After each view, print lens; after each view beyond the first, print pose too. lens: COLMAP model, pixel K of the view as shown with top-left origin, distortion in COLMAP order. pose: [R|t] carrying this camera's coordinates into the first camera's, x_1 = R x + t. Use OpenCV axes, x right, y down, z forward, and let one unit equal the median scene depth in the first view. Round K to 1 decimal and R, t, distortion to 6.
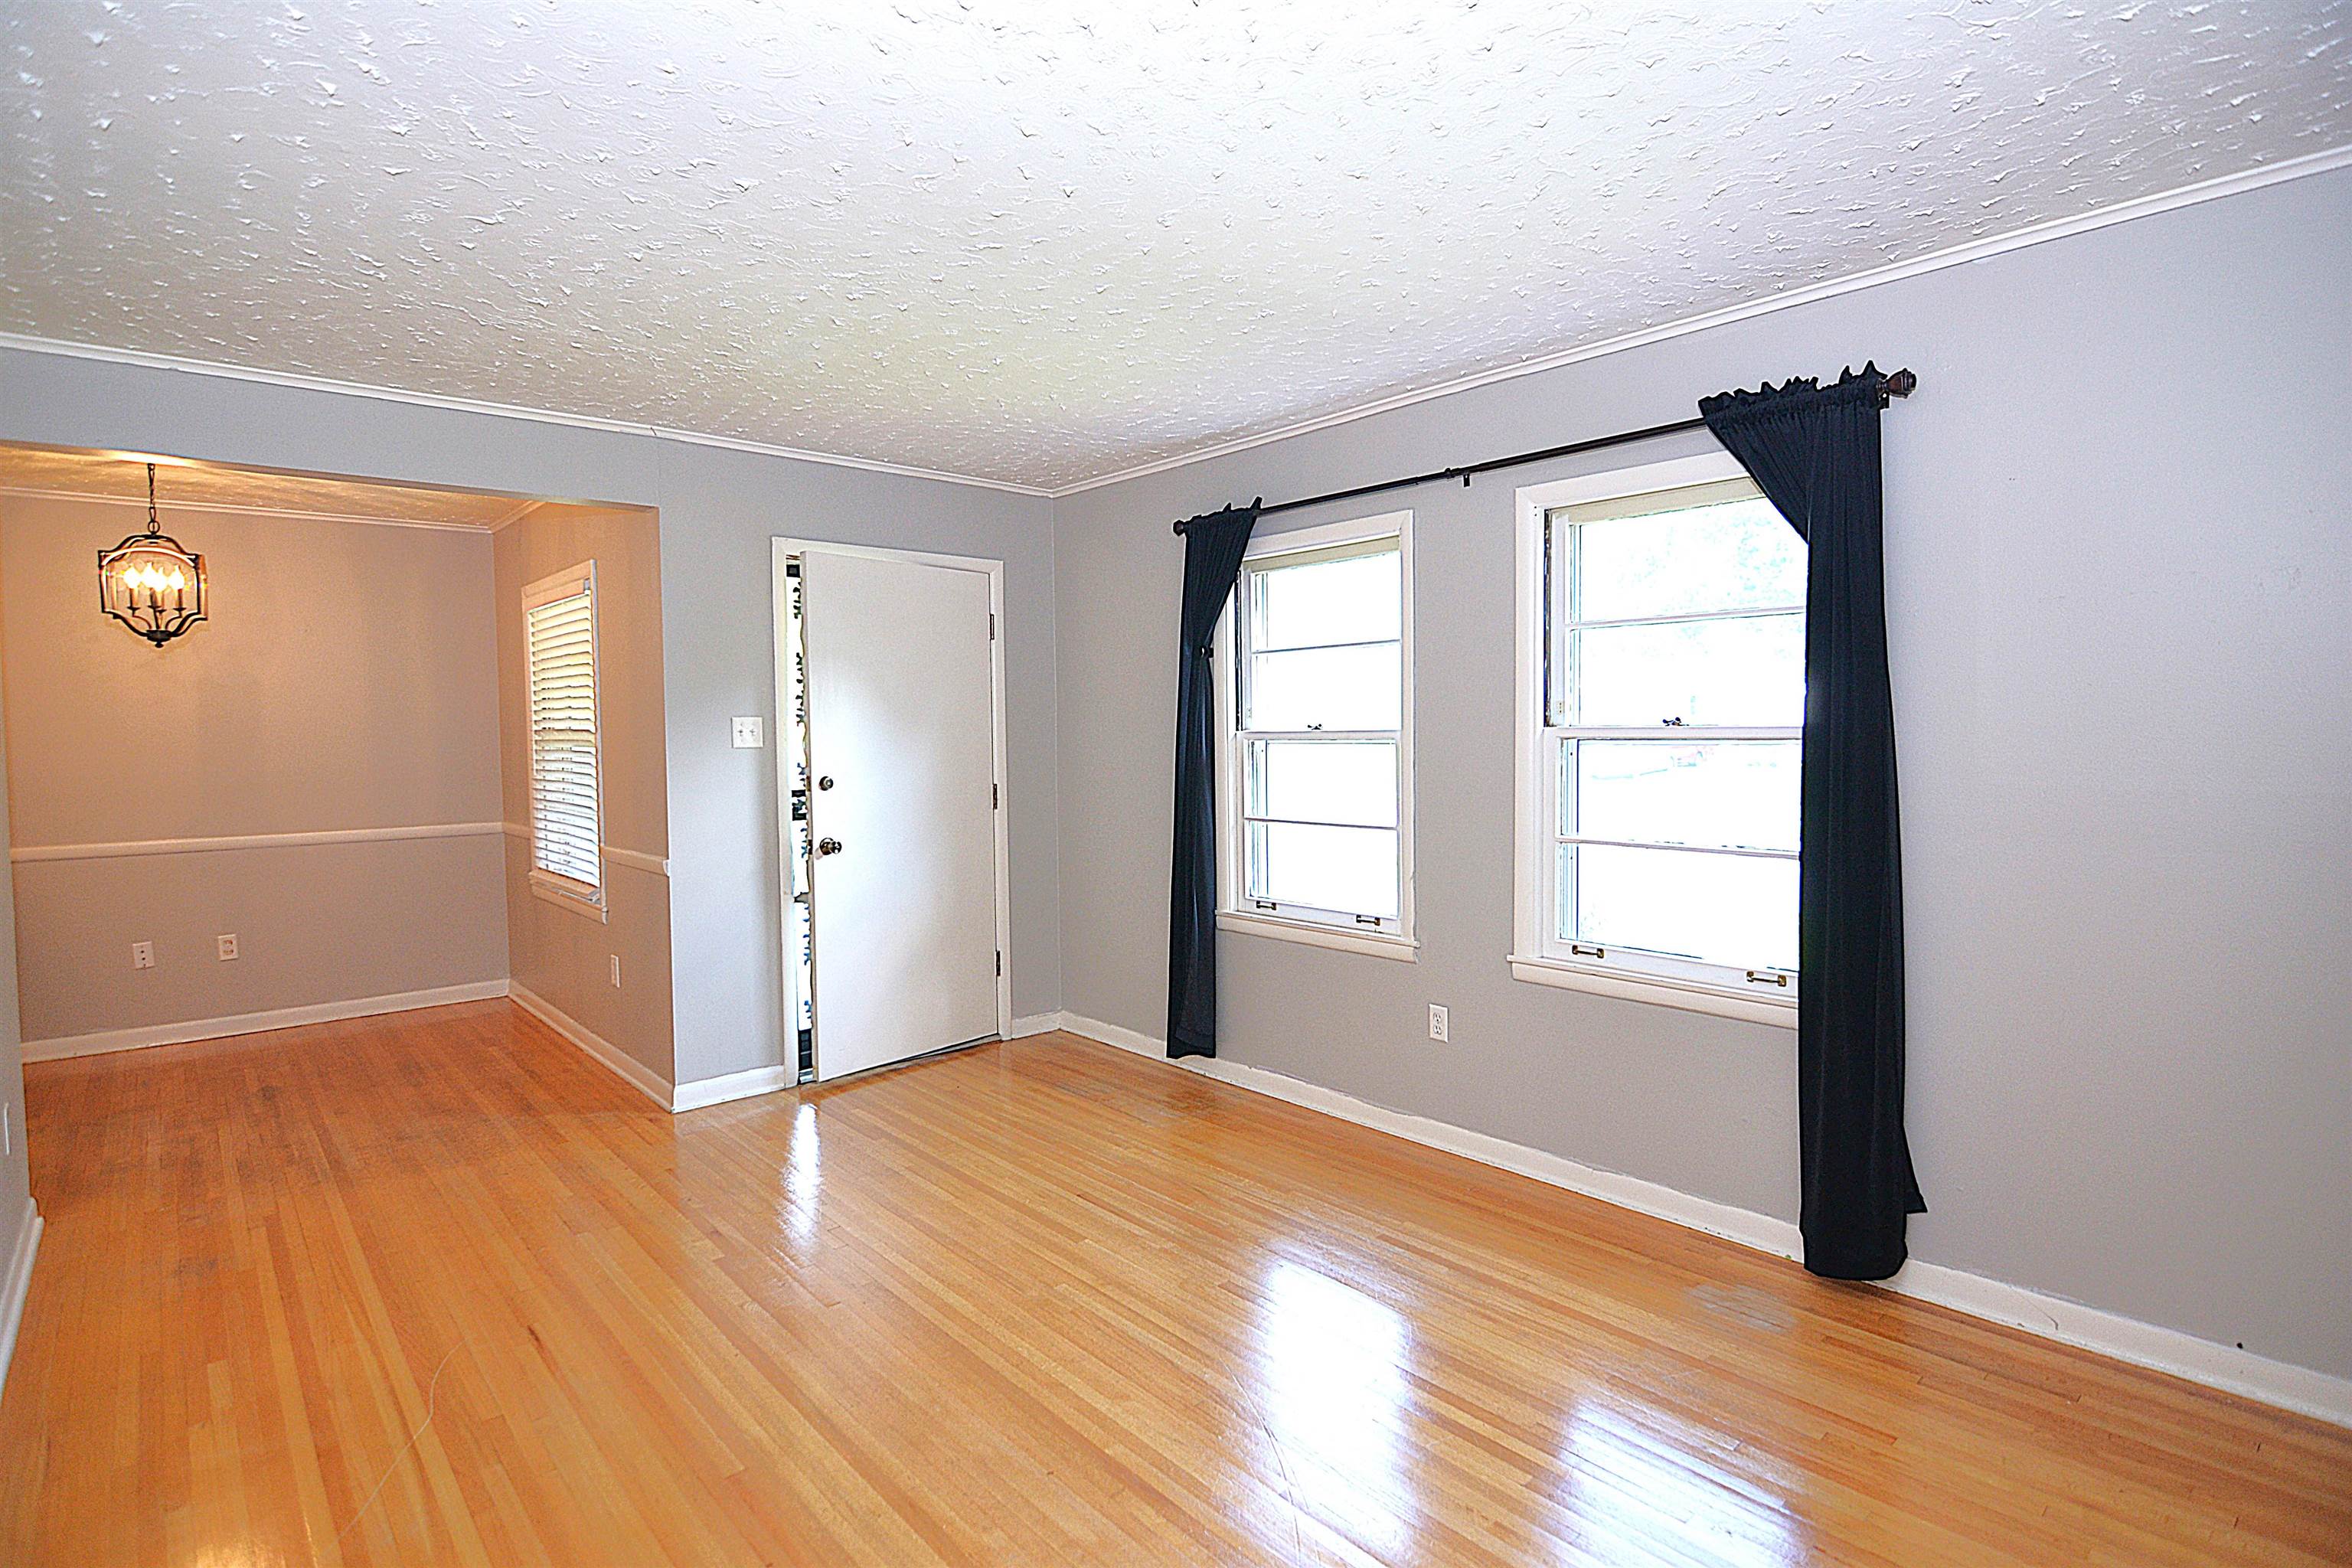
lens RADIAL K [[1165.6, 0, 1176.0], [0, 1165.6, 784.0], [0, 0, 1]] dist [-0.033796, -0.000555]
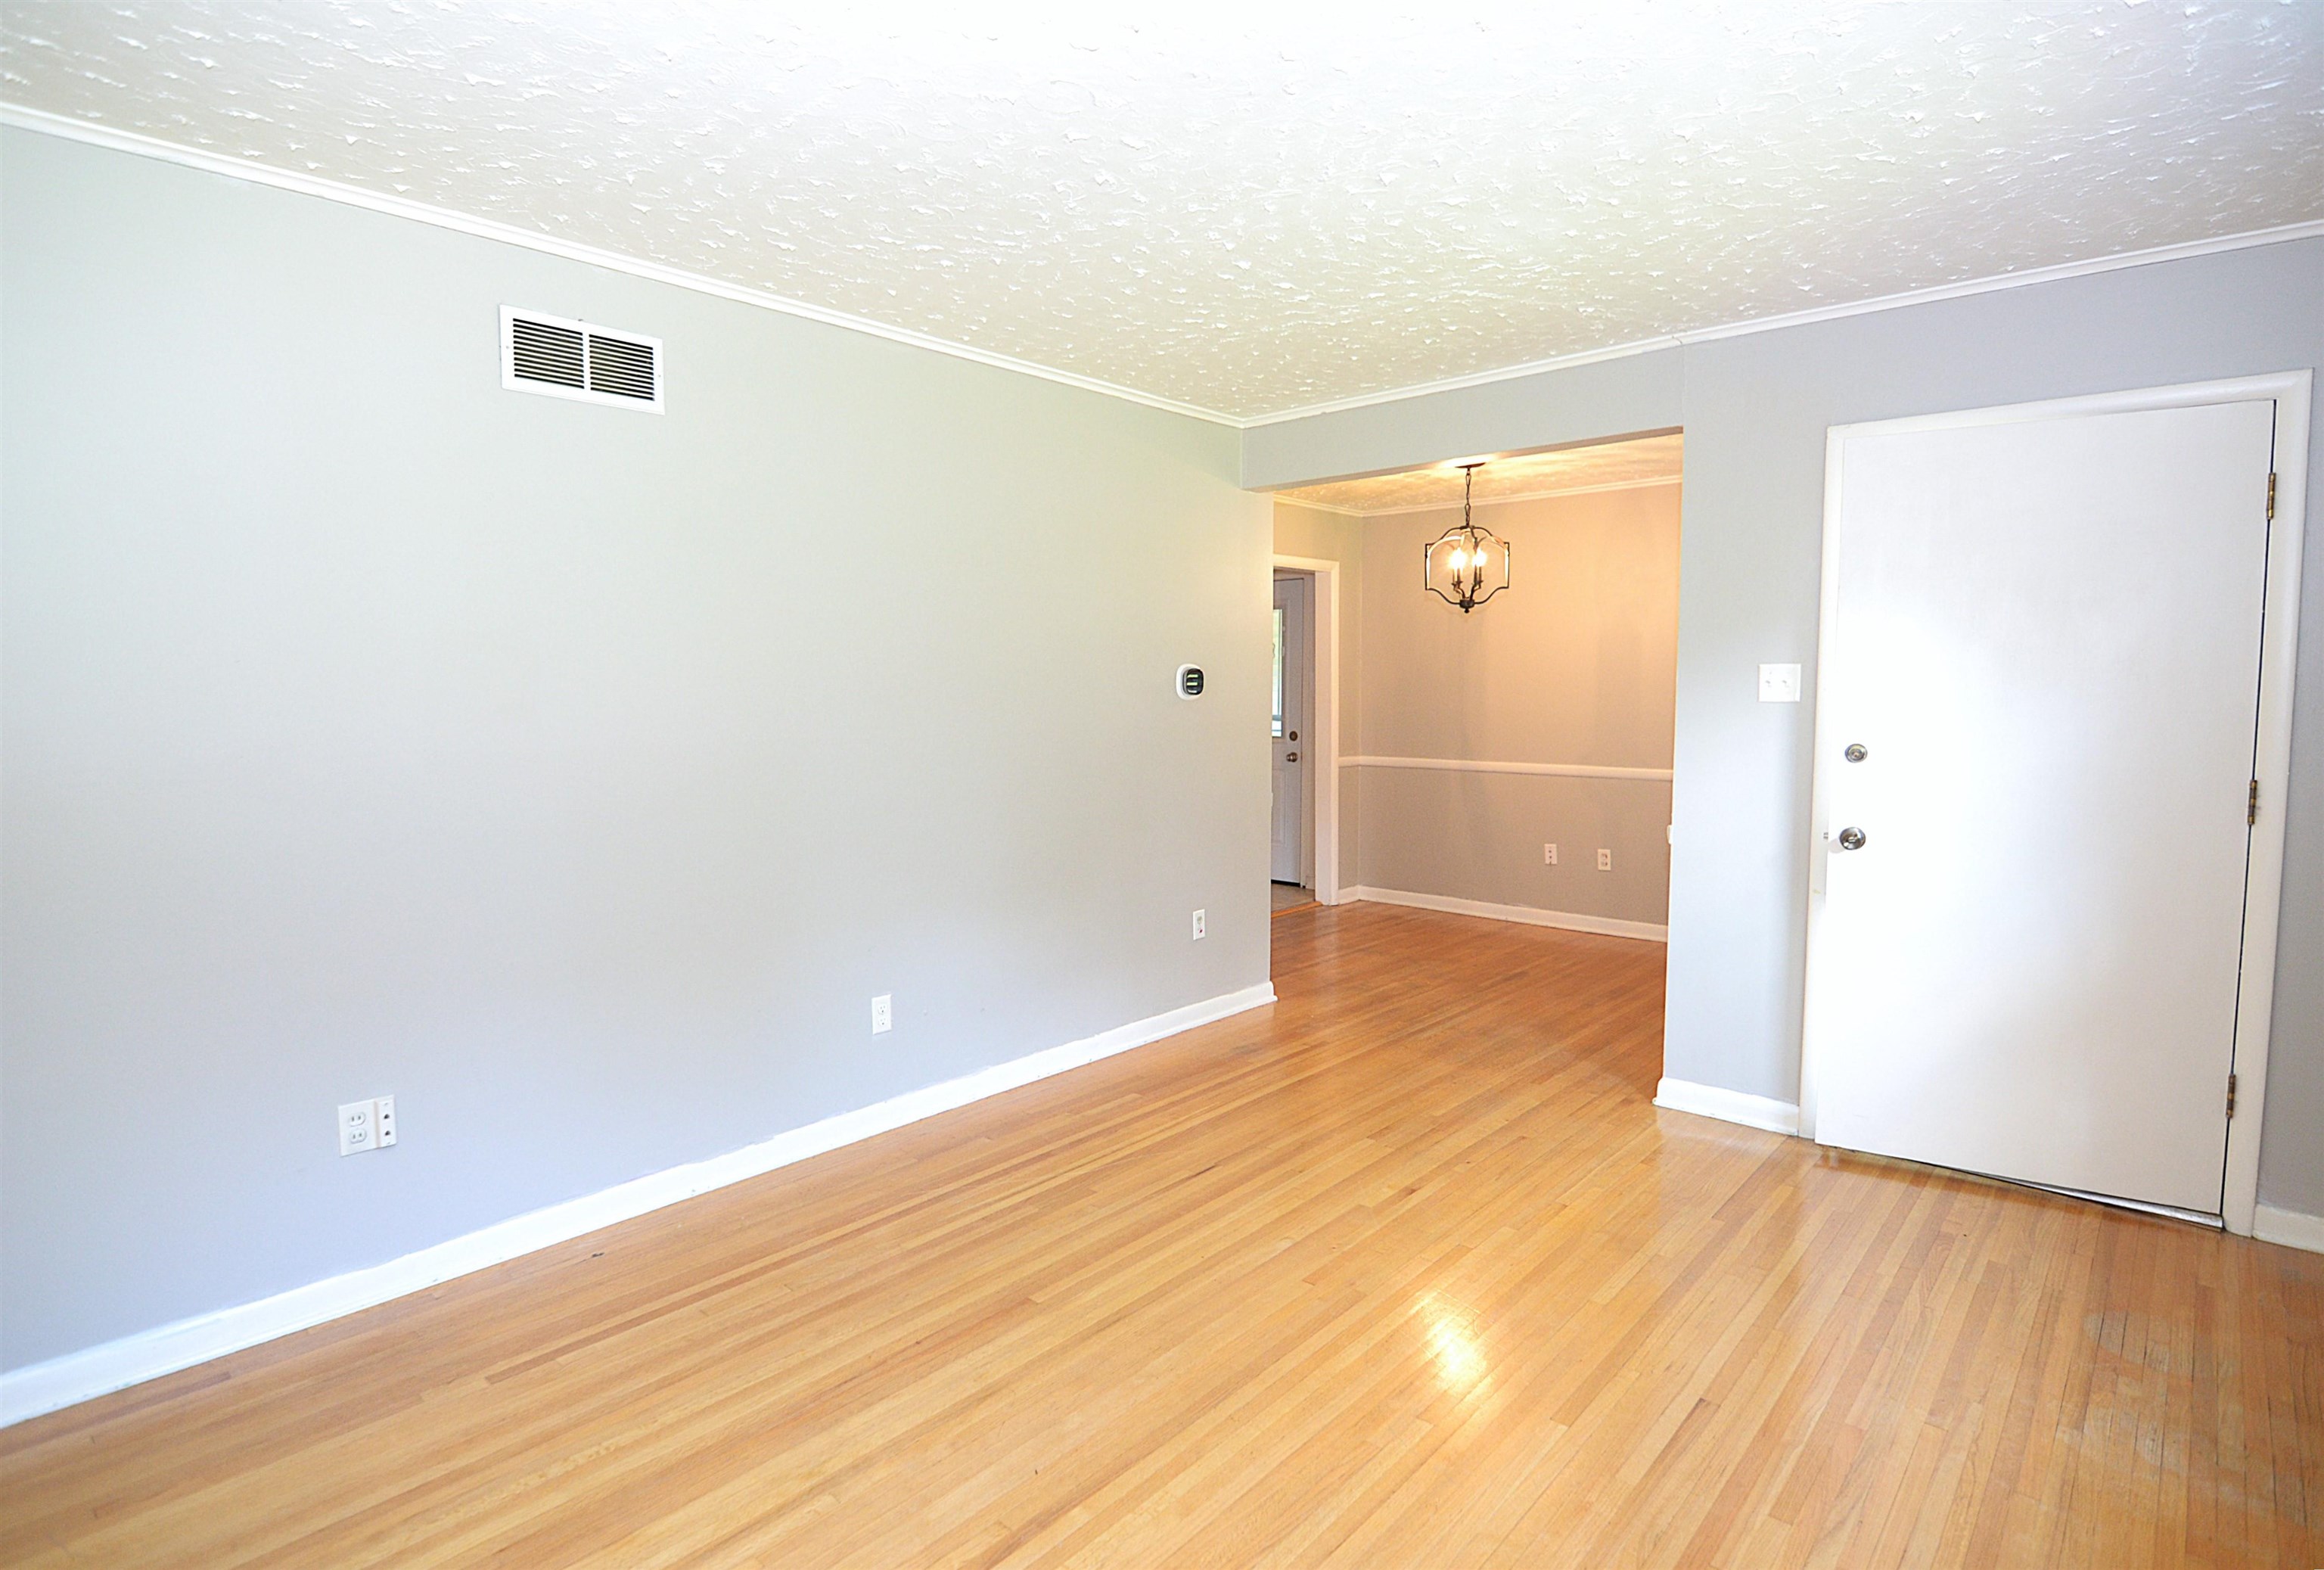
lens RADIAL K [[1172.1, 0, 1137.6], [0, 1172.1, 787.7], [0, 0, 1]] dist [-0.005663, -0.001054]
pose [[0.104334, 0.098090, -0.989693, 0.431321], [-0.044802, 0.994578, 0.093851, -0.032126], [0.993533, 0.034548, 0.108163, 0.514194]]
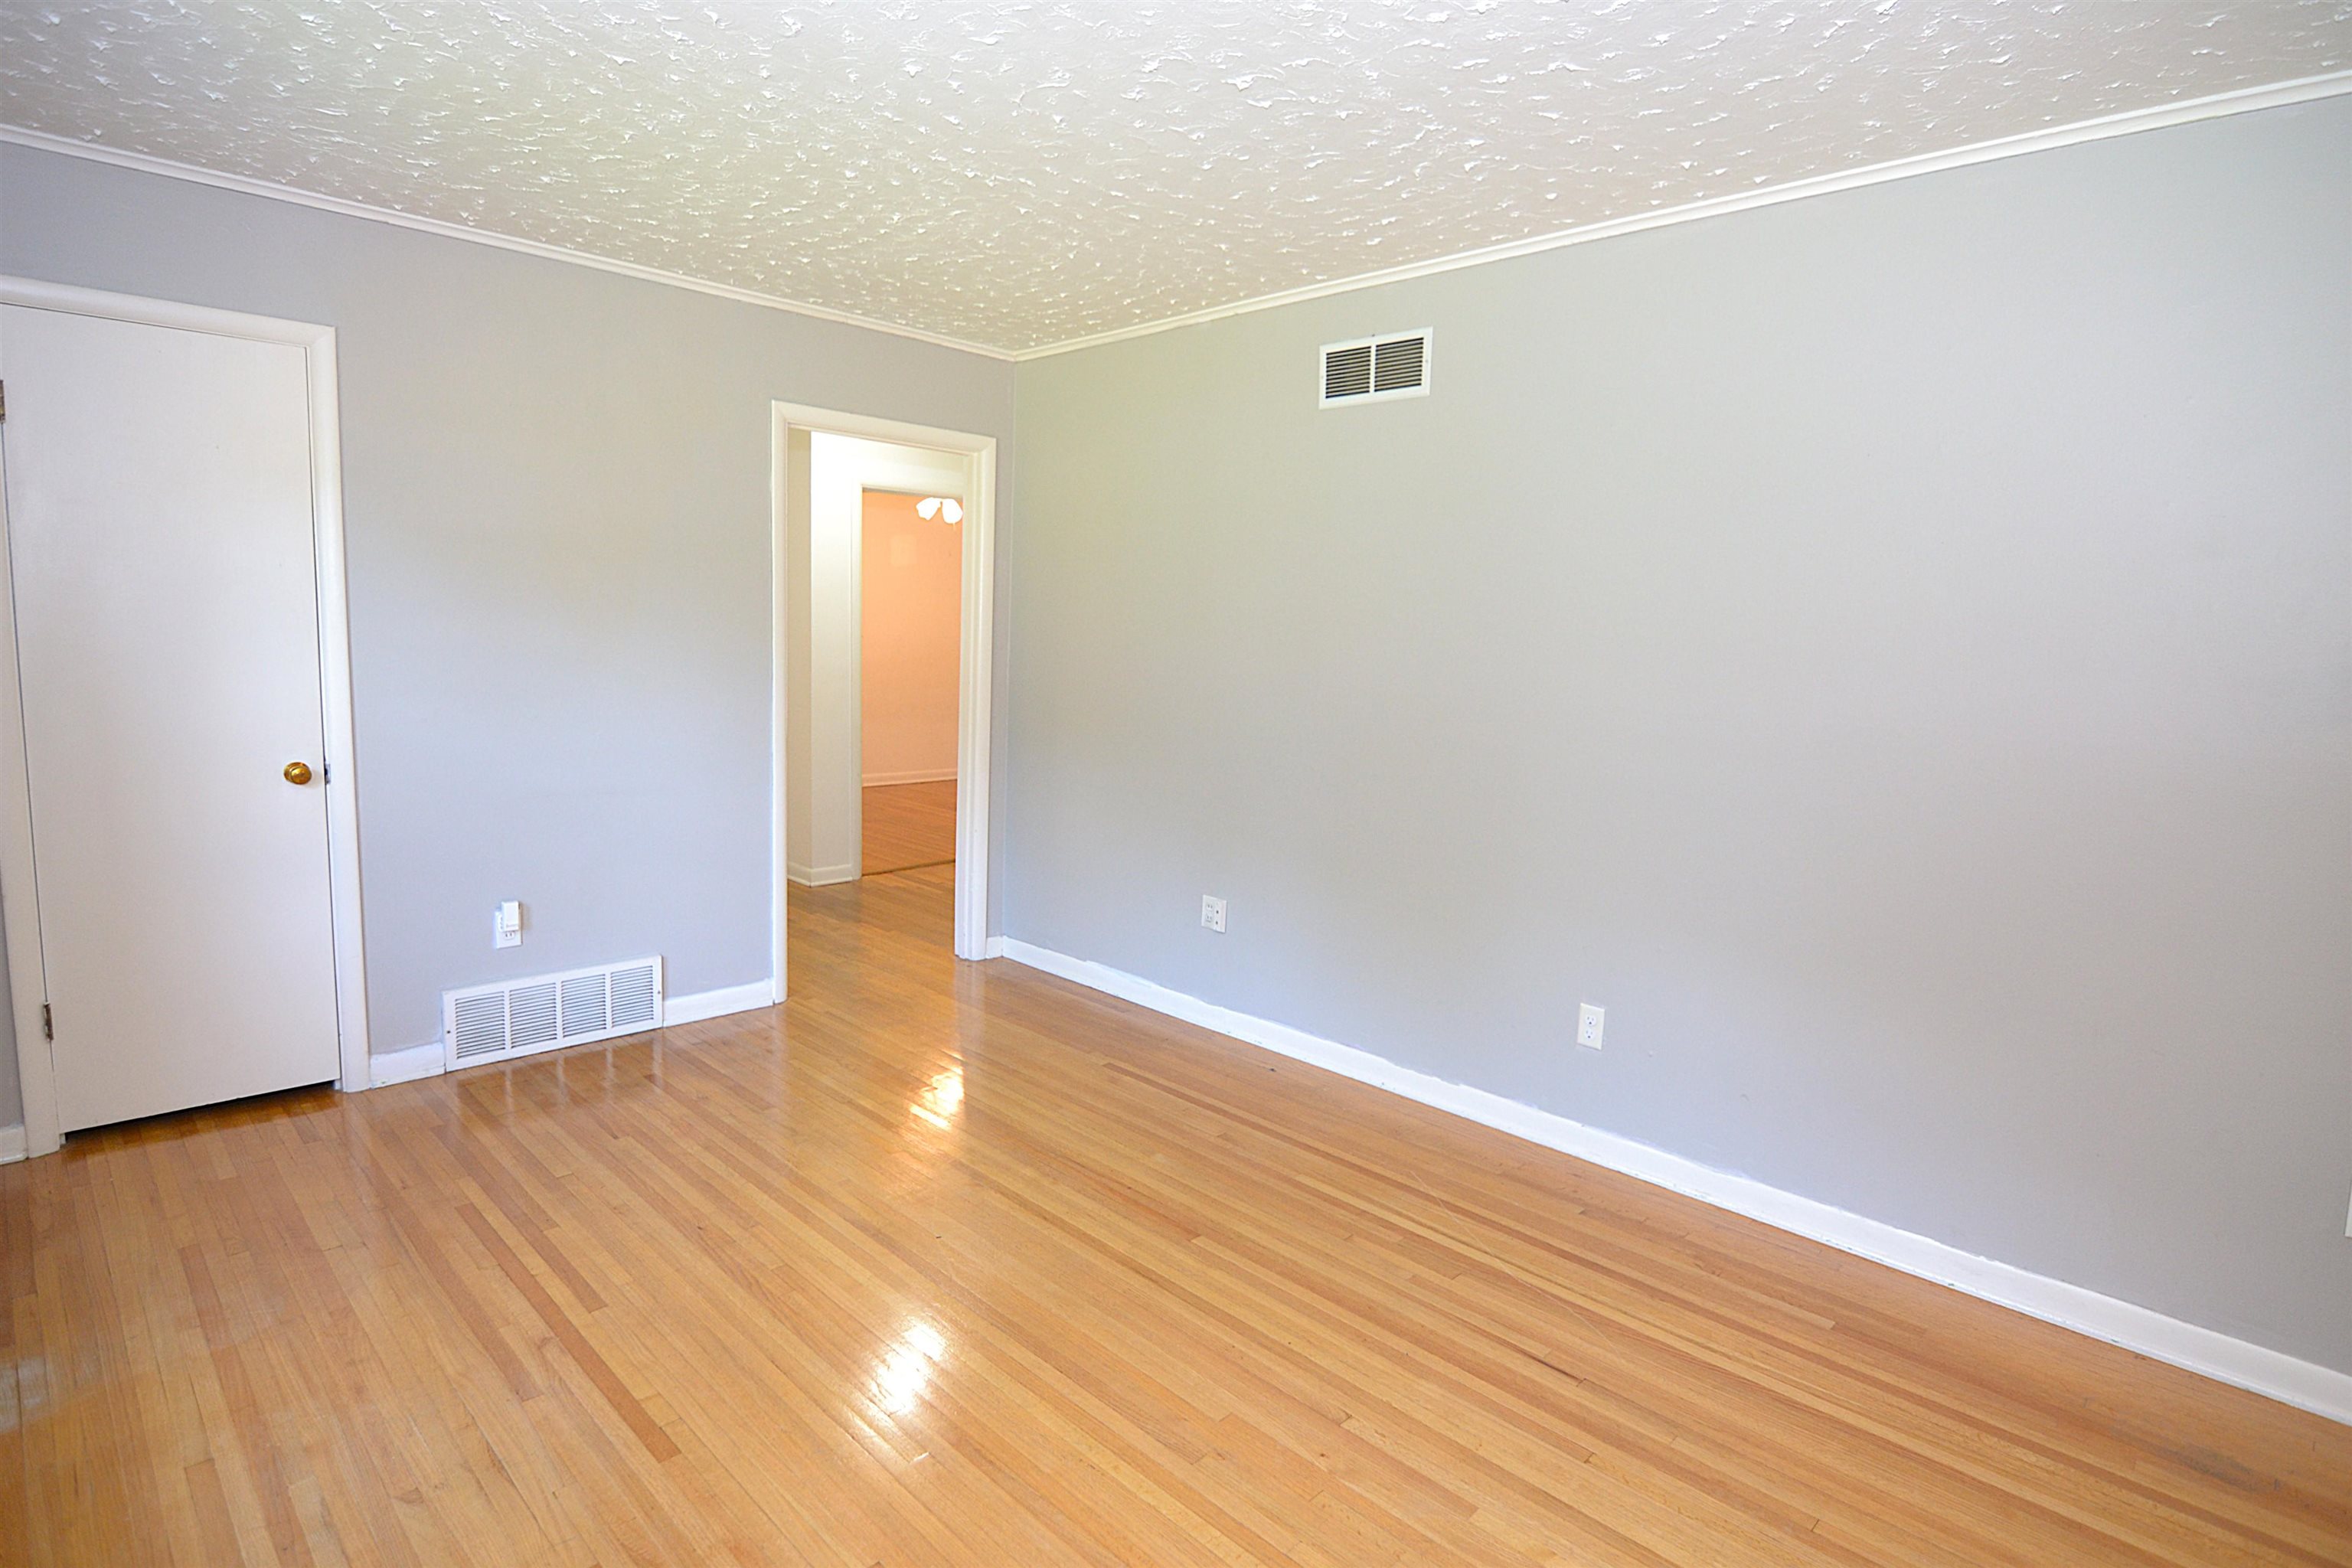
lens RADIAL K [[1180.9, 0, 1176.0], [0, 1180.9, 784.0], [0, 0, 1]] dist [-0.015835, -0.000426]
pose [[-0.997176, -0.013558, -0.073872, -0.141964], [-0.026700, 0.983316, 0.179935, -0.060045], [0.070200, 0.181399, -0.980901, 1.163763]]
